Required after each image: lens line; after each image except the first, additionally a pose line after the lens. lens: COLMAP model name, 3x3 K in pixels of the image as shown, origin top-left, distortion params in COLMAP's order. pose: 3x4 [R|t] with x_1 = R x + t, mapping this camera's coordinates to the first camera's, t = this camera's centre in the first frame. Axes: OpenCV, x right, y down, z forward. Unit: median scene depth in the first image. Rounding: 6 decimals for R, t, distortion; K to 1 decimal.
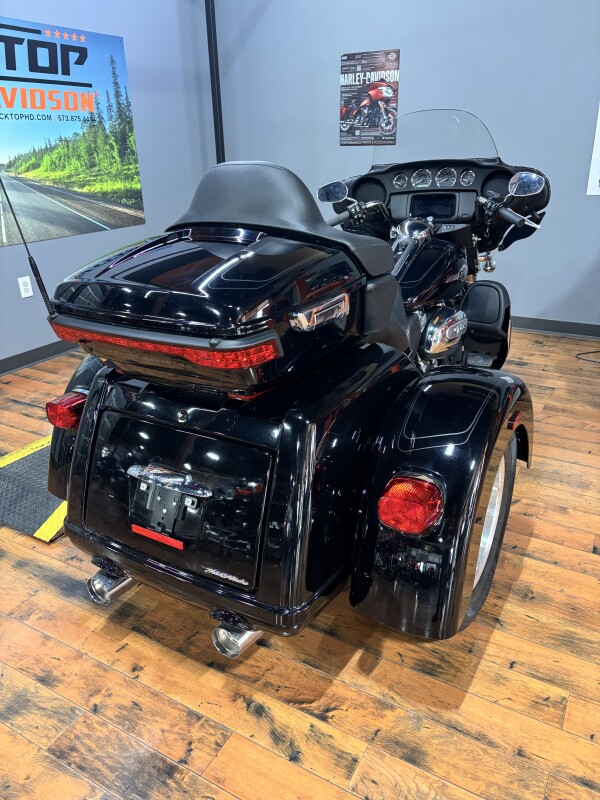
lens RADIAL K [[628.4, 0, 303.3], [0, 628.4, 399.2], [0, 0, 1]] dist [0.026150, -0.017210]
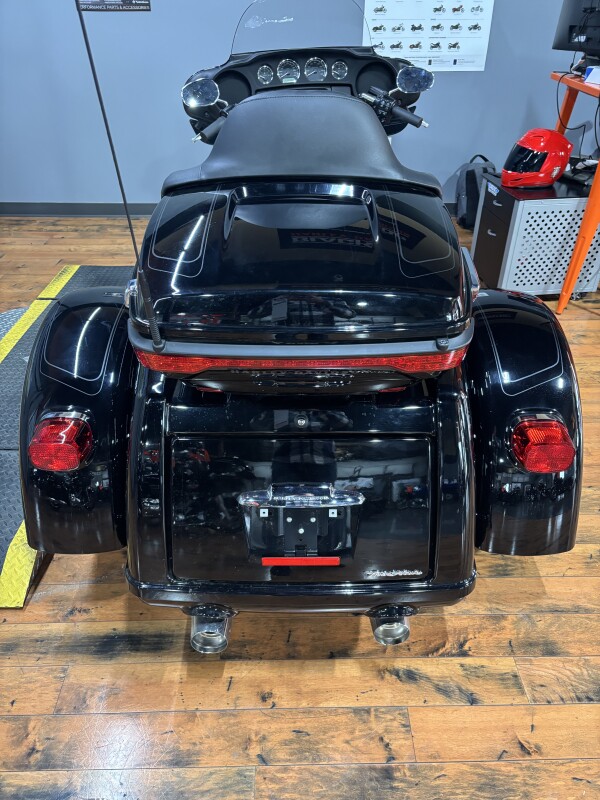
lens RADIAL K [[628.4, 0, 301.0], [0, 628.4, 400.4], [0, 0, 1]] dist [0.026150, -0.017210]
pose [[0.851577, -0.269631, 0.449573, -0.550796], [0.174817, 0.954560, 0.241360, -0.199423], [-0.494222, -0.126943, 0.860017, 0.274417]]
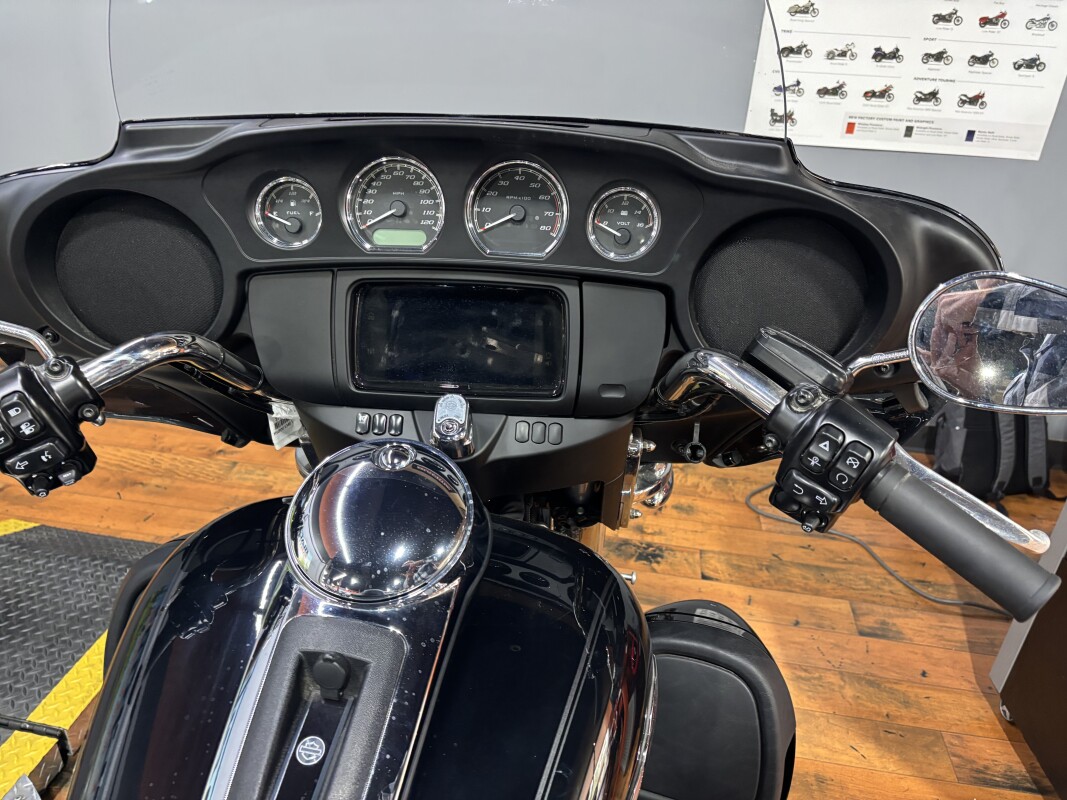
lens RADIAL K [[838.1, 0, 533.7], [0, 838.1, 396.4], [0, 0, 1]] dist [0.026150, -0.017210]
pose [[0.922801, -0.103900, 0.371002, 0.207986], [0.069957, 0.992130, 0.103843, -0.532769], [-0.378872, -0.069872, 0.922808, 1.240010]]
